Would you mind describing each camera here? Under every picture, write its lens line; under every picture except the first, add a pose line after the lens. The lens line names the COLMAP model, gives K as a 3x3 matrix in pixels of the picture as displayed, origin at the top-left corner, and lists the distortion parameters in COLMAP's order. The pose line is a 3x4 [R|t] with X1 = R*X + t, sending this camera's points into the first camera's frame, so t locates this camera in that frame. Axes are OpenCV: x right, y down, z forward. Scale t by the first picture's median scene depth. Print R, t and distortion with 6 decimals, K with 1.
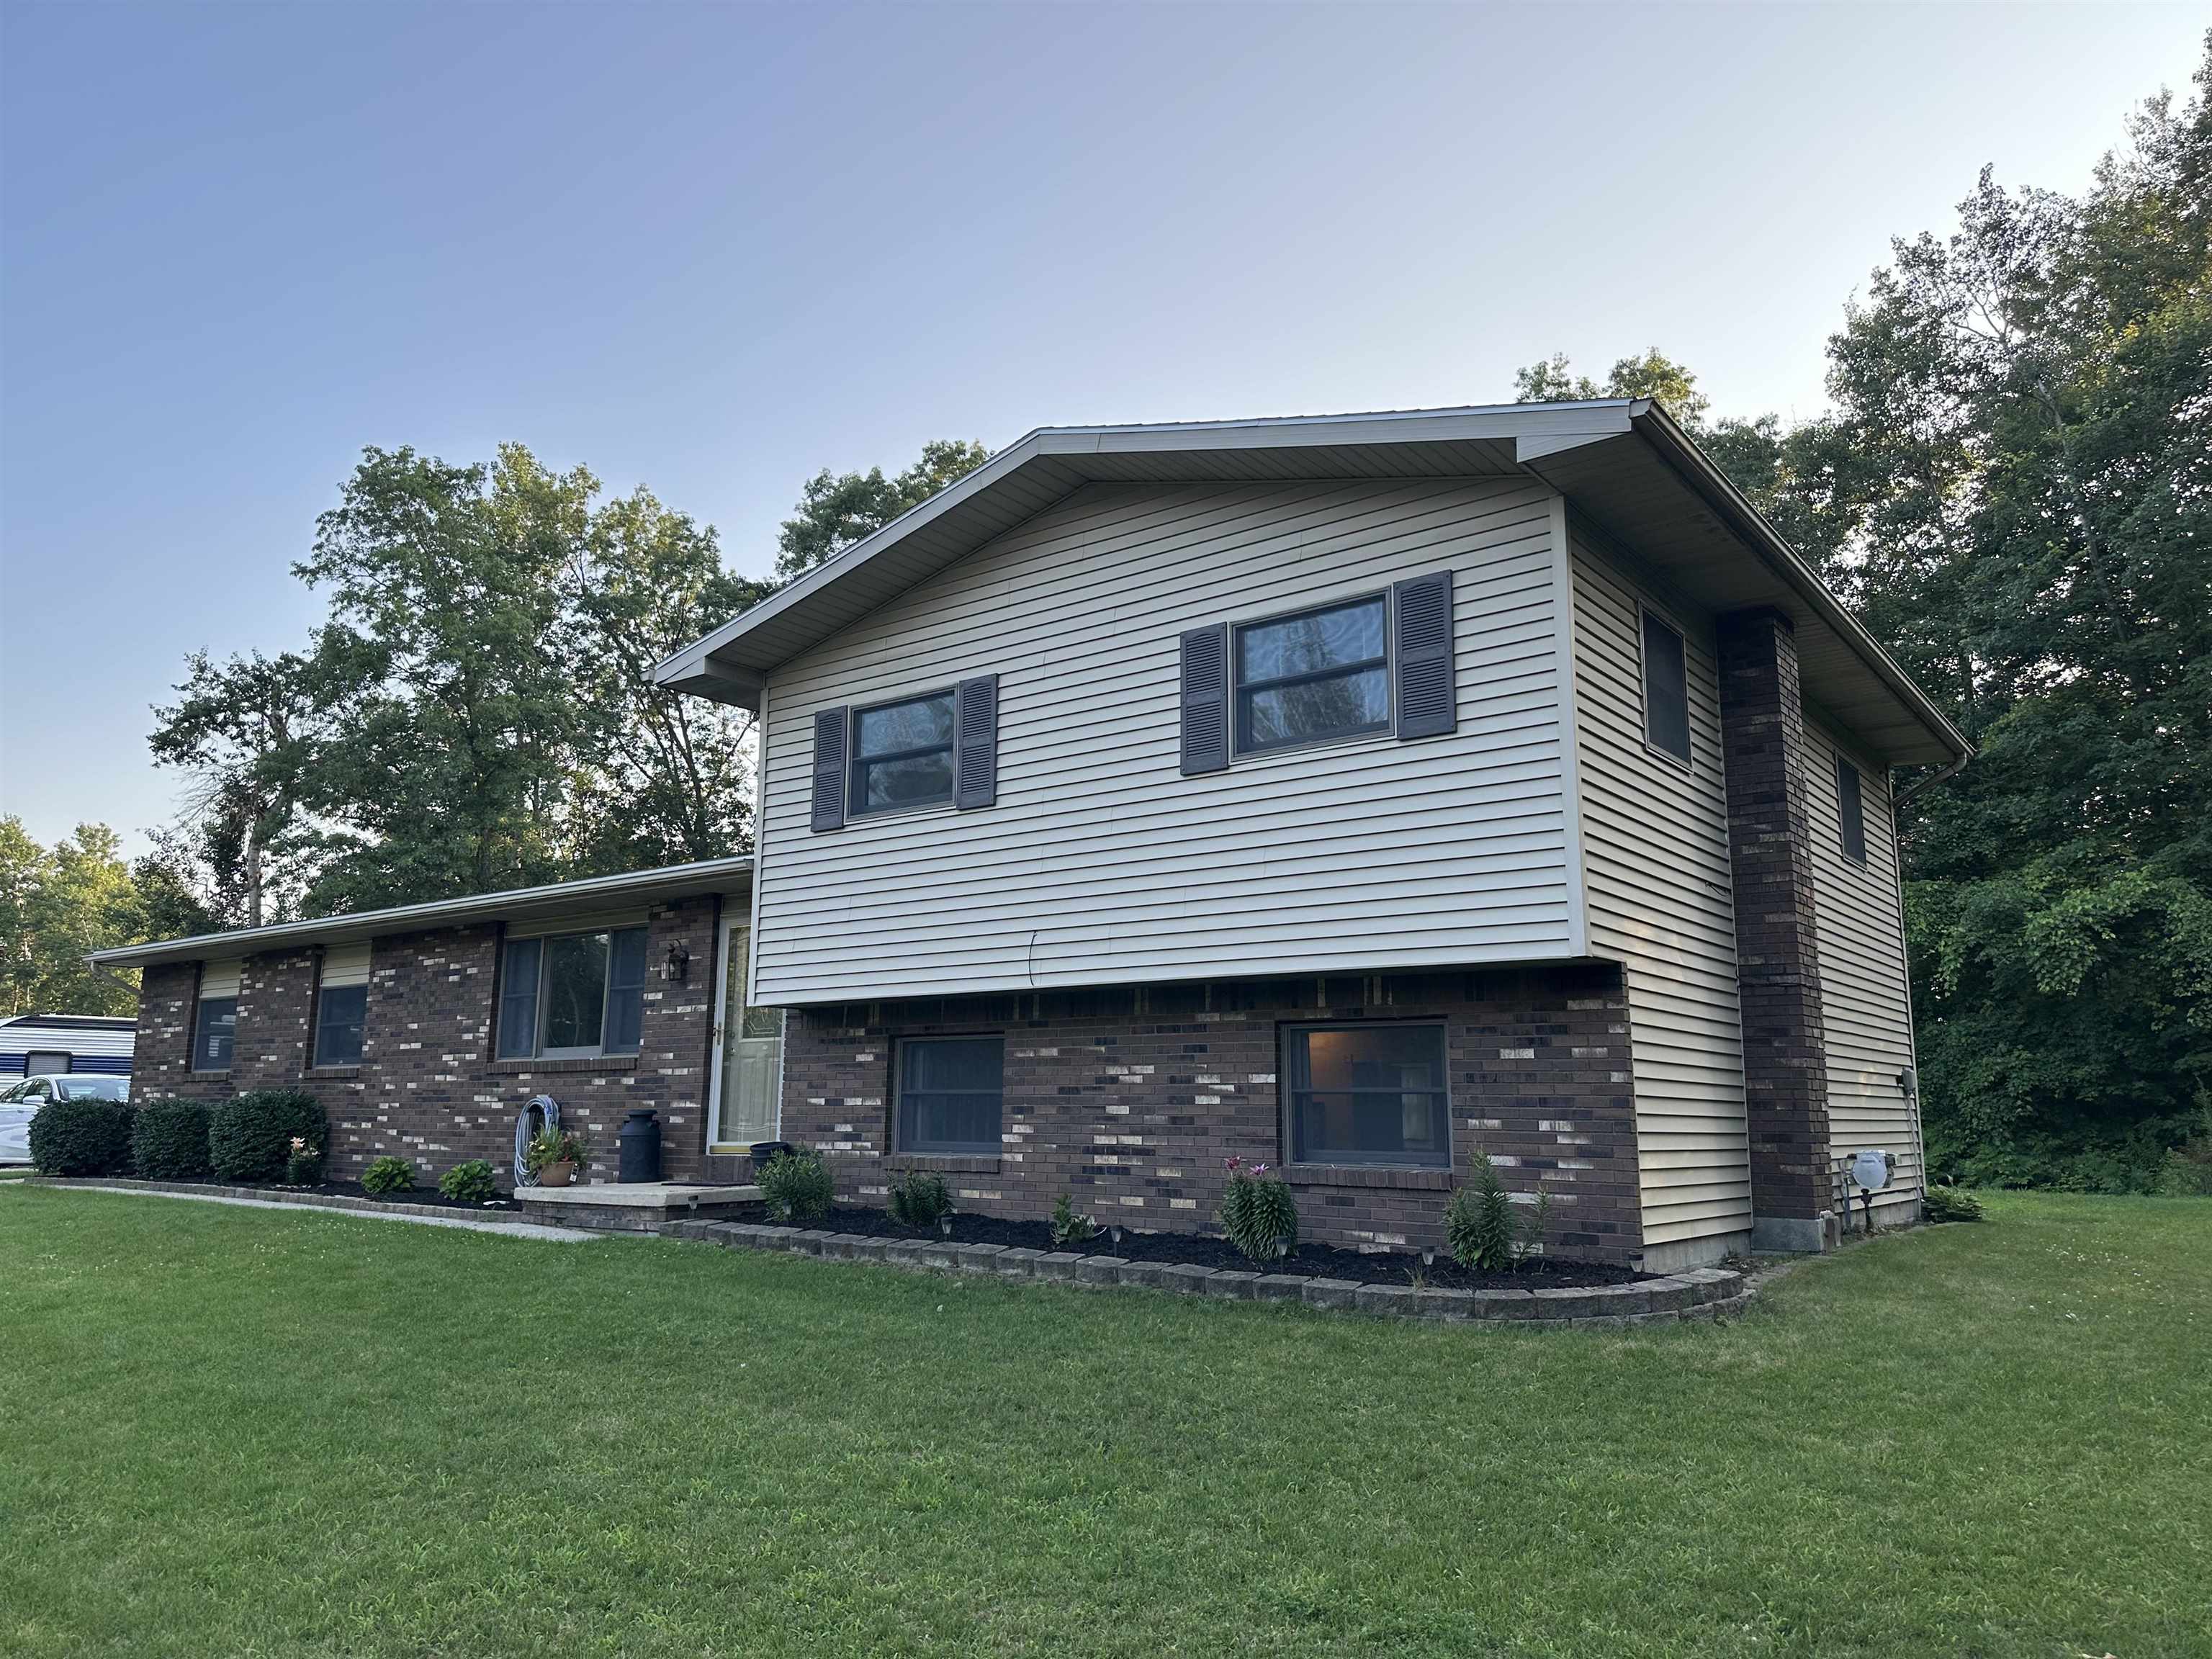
lens RADIAL K [[1554.0, 0, 1106.0], [0, 1554.0, 829.5], [0, 0, 1]] dist [0.069259, -0.095568]
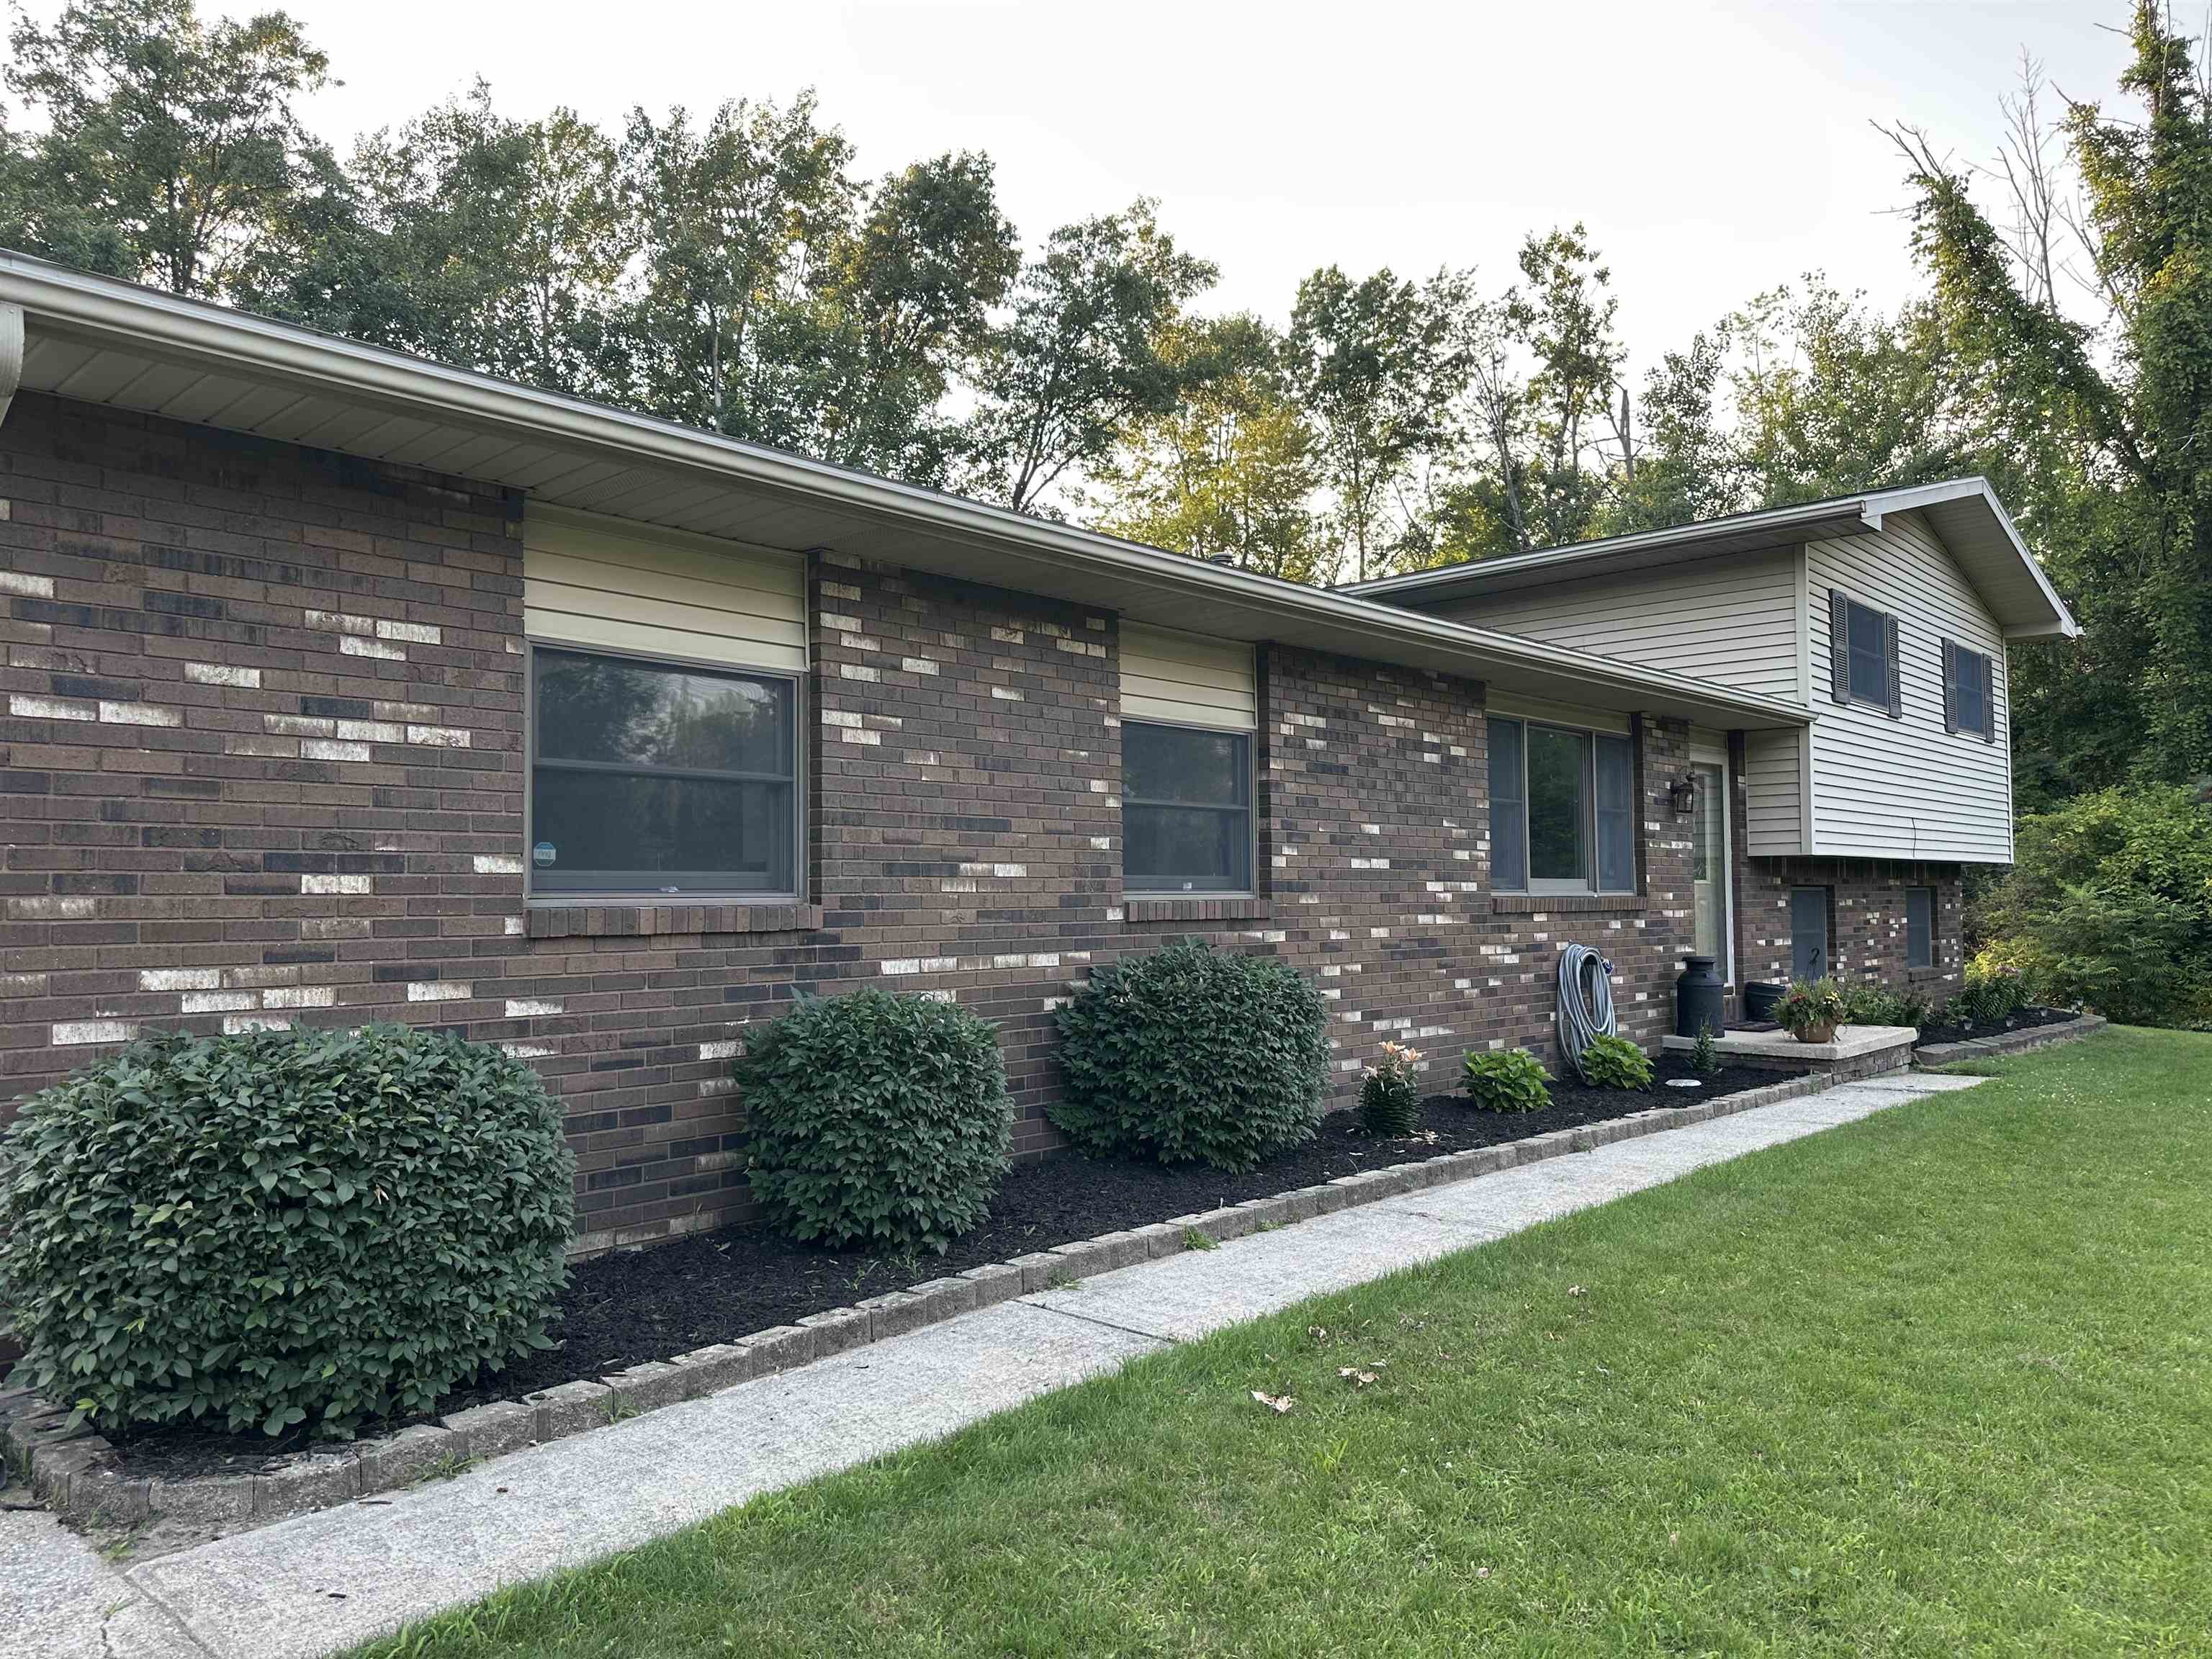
lens RADIAL K [[1554.0, 0, 1106.0], [0, 1554.0, 829.5], [0, 0, 1]] dist [0.069259, -0.095568]
pose [[0.083807, 0.040330, 0.995666, -1.035620], [-0.172033, 0.984763, -0.025408, 0.160631], [-0.981520, -0.169158, 0.089469, 1.073605]]
